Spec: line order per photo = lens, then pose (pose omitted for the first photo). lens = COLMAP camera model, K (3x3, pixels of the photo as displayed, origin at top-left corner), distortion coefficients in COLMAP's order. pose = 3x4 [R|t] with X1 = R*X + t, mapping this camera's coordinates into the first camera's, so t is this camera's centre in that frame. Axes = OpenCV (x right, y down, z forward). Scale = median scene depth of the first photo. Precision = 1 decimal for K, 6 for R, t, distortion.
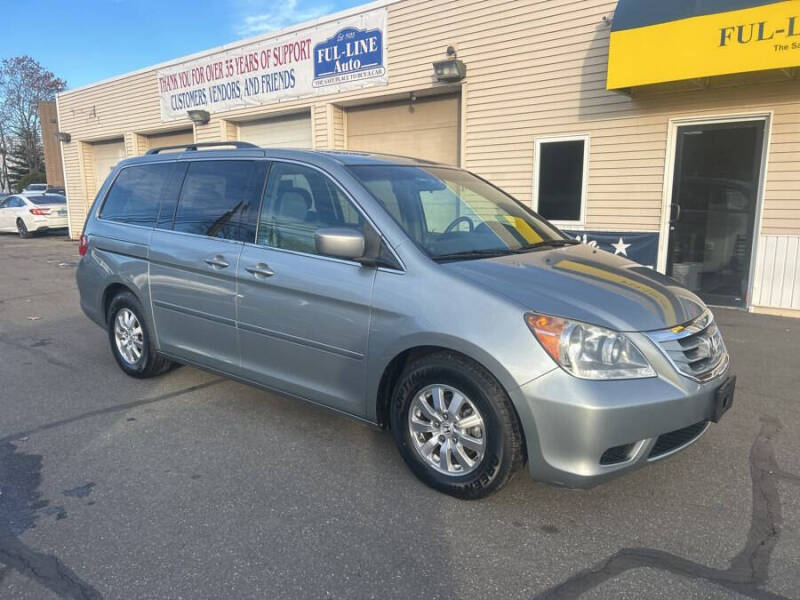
lens RADIAL K [[598.7, 0, 388.2], [0, 598.7, 301.0], [0, 0, 1]] dist [0.052723, -0.064218]
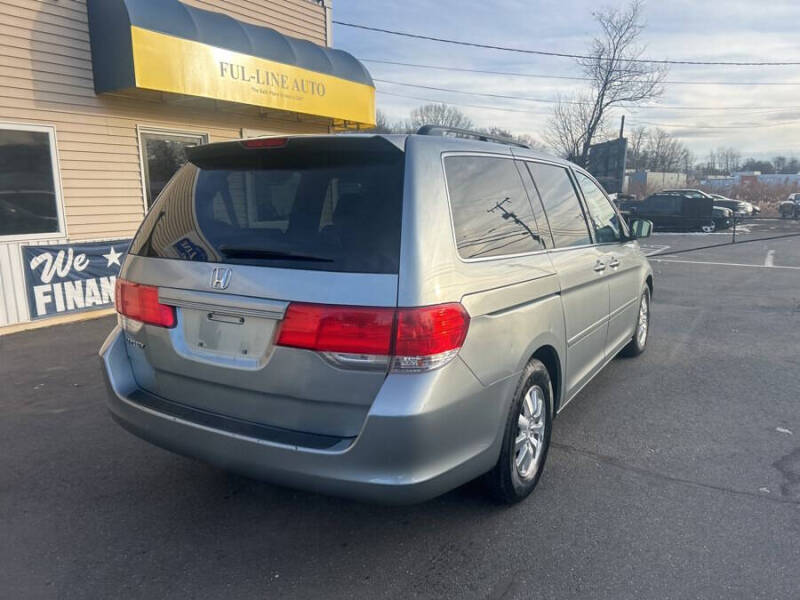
lens RADIAL K [[601.5, 0, 403.2], [0, 601.5, 299.4], [0, 0, 1]] dist [0.046987, -0.053130]
pose [[-0.147055, -0.169226, 0.974545, -0.592789], [0.174374, 0.965390, 0.193948, -0.129960], [-0.973637, 0.198456, -0.112457, 0.690787]]
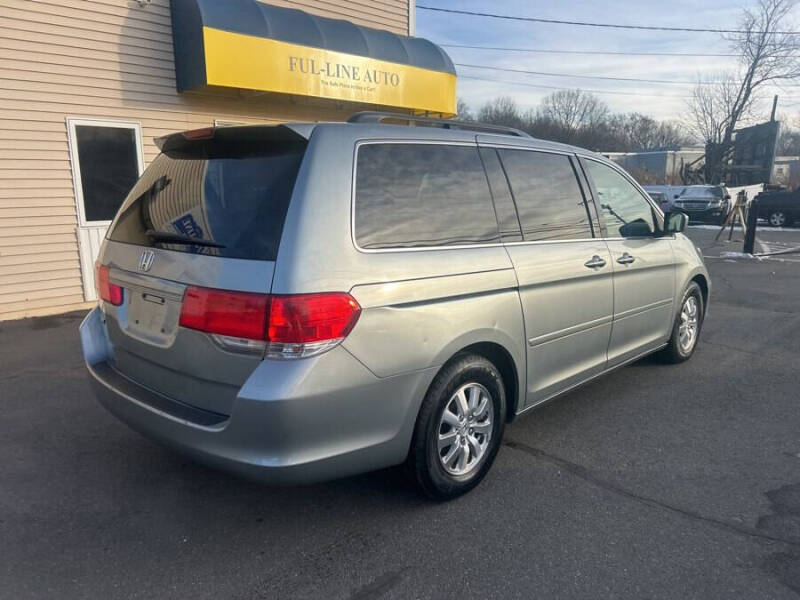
lens RADIAL K [[601.6, 0, 391.5], [0, 601.6, 310.2], [0, 0, 1]] dist [0.050064, -0.053509]
pose [[0.078185, -0.200986, 0.976469, -0.596593], [0.175381, 0.966965, 0.184987, -0.109246], [-0.981391, 0.156791, 0.110851, 0.581888]]
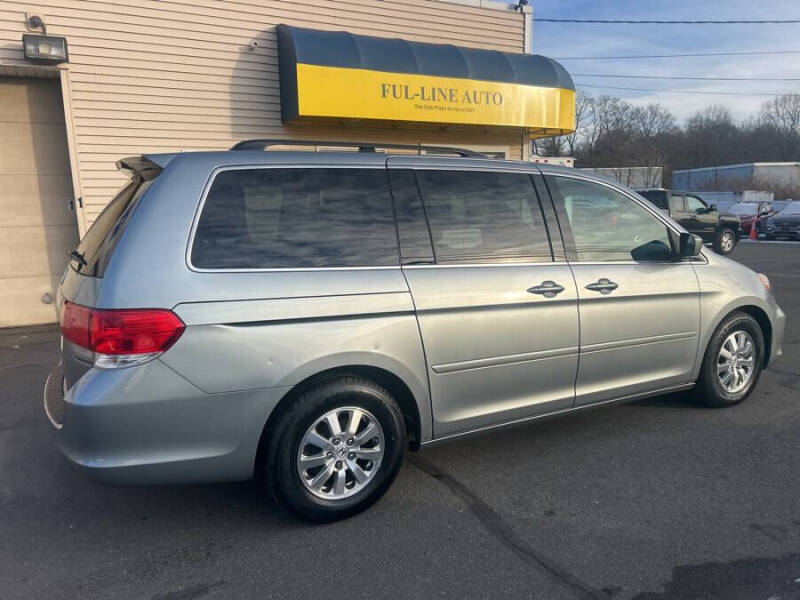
lens RADIAL K [[606.1, 0, 406.9], [0, 606.1, 301.6], [0, 0, 1]] dist [0.045565, -0.050759]
pose [[0.358512, -0.150163, 0.921369, -0.558319], [0.176381, 0.980097, 0.091104, -0.079508], [-0.916711, 0.129850, 0.377863, 0.407658]]
